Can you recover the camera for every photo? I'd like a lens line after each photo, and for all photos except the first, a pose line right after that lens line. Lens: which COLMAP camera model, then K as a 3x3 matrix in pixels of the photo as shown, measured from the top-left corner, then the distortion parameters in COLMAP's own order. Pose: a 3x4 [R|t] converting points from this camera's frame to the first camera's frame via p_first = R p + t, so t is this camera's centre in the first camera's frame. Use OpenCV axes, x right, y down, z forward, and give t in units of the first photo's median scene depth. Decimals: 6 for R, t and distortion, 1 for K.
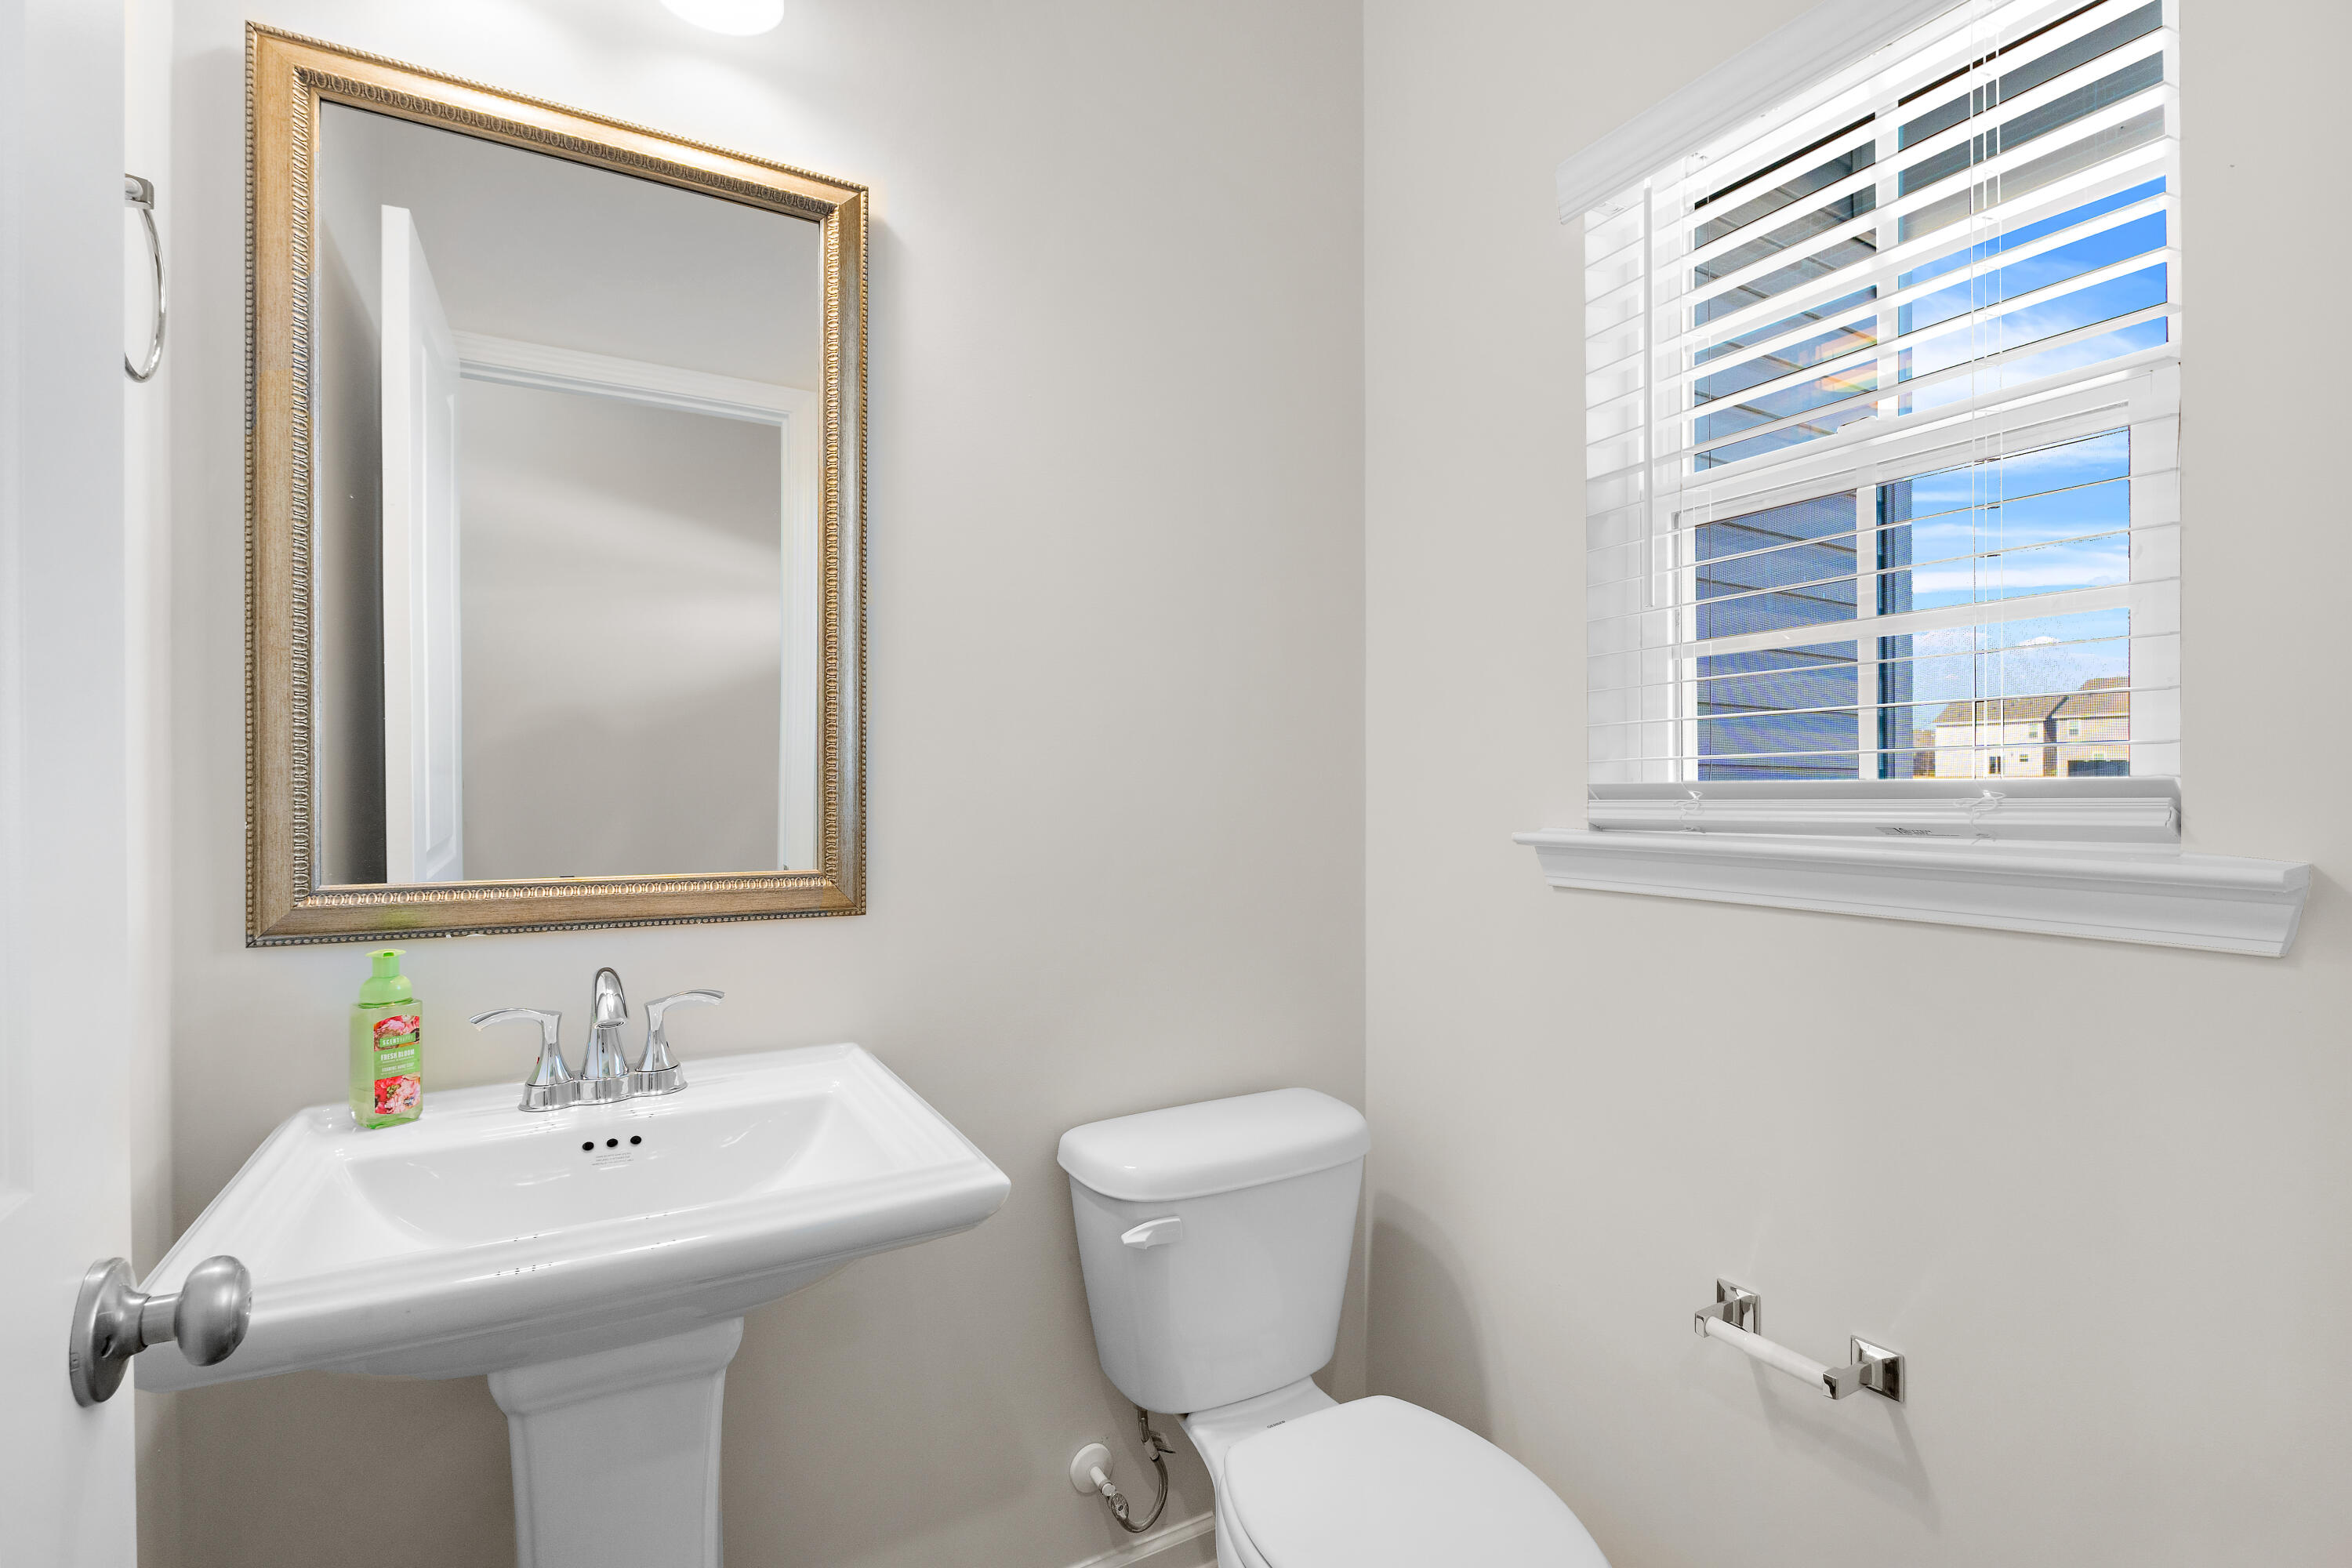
lens RADIAL K [[1076.8, 0, 1173.0], [0, 1076.8, 776.8], [0, 0, 1]] dist [-0.008178, 0.000434]
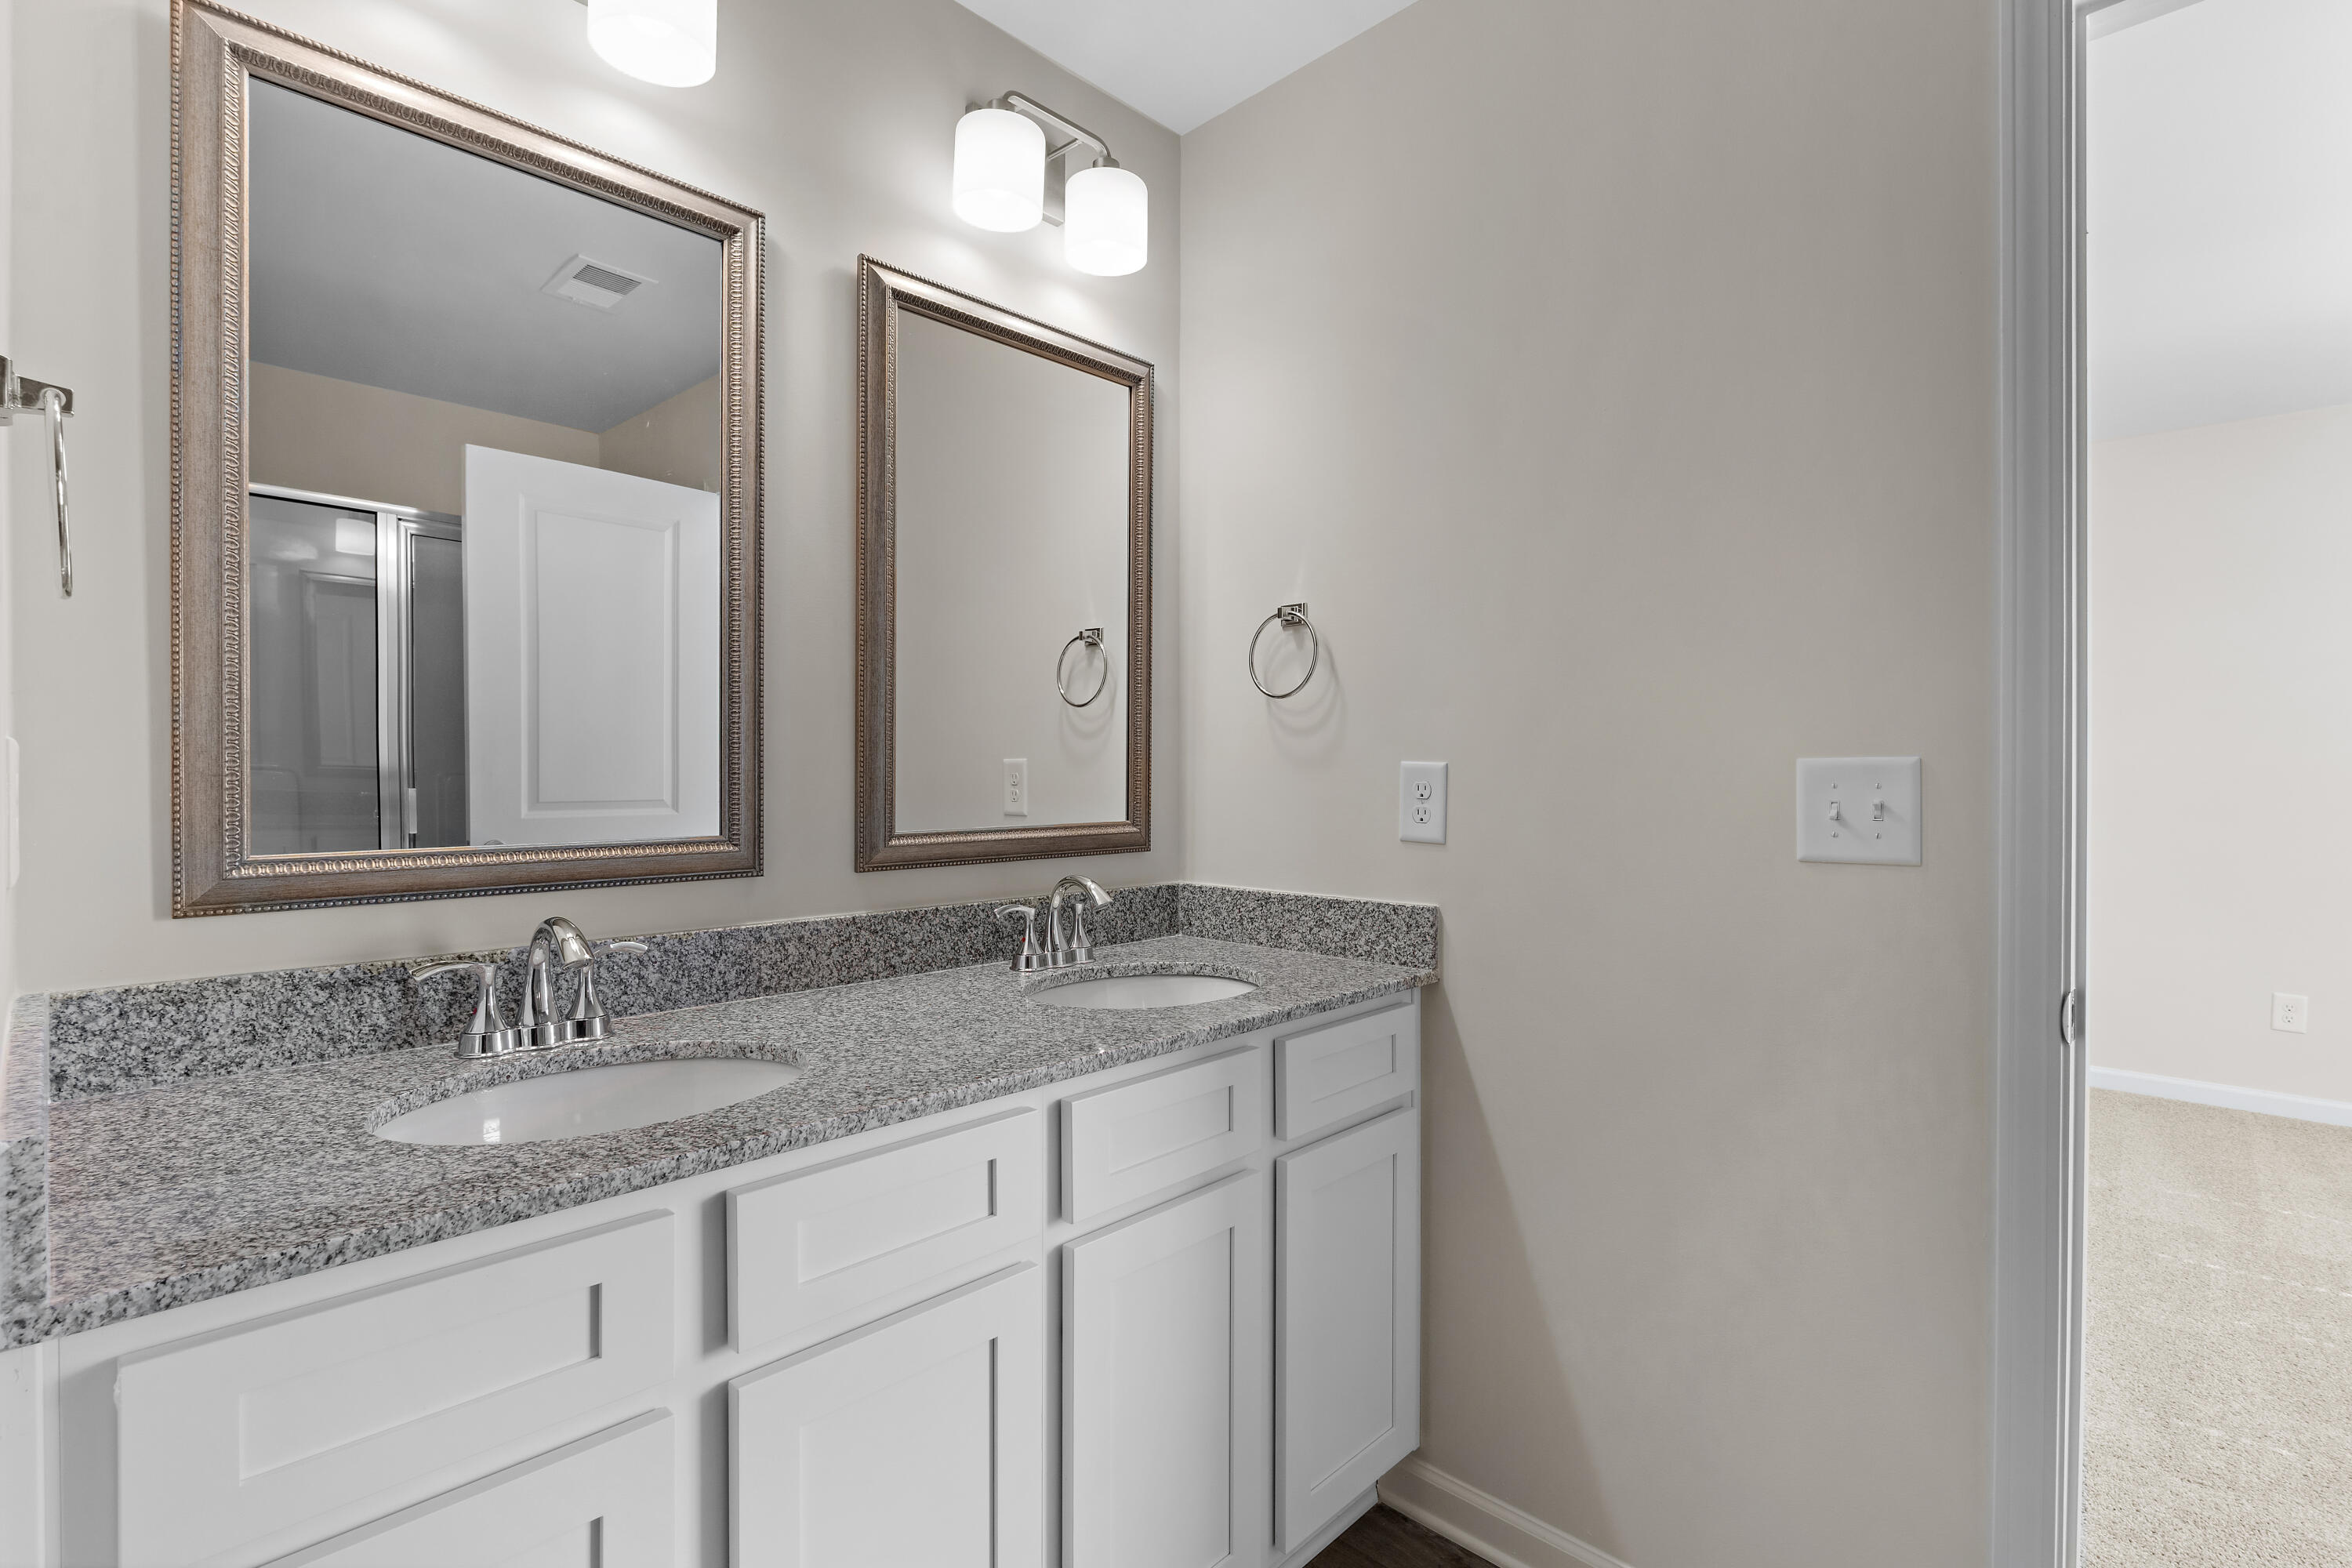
lens RADIAL K [[1072.2, 0, 1055.6], [0, 1072.2, 774.8], [0, 0, 1]] dist [-0.010057, 0.000062]
pose [[0.971399, 0.000631, 0.237453, -0.296874], [-0.006100, 0.999733, 0.022299, -0.002364], [-0.237376, -0.023109, 0.971143, -0.166553]]
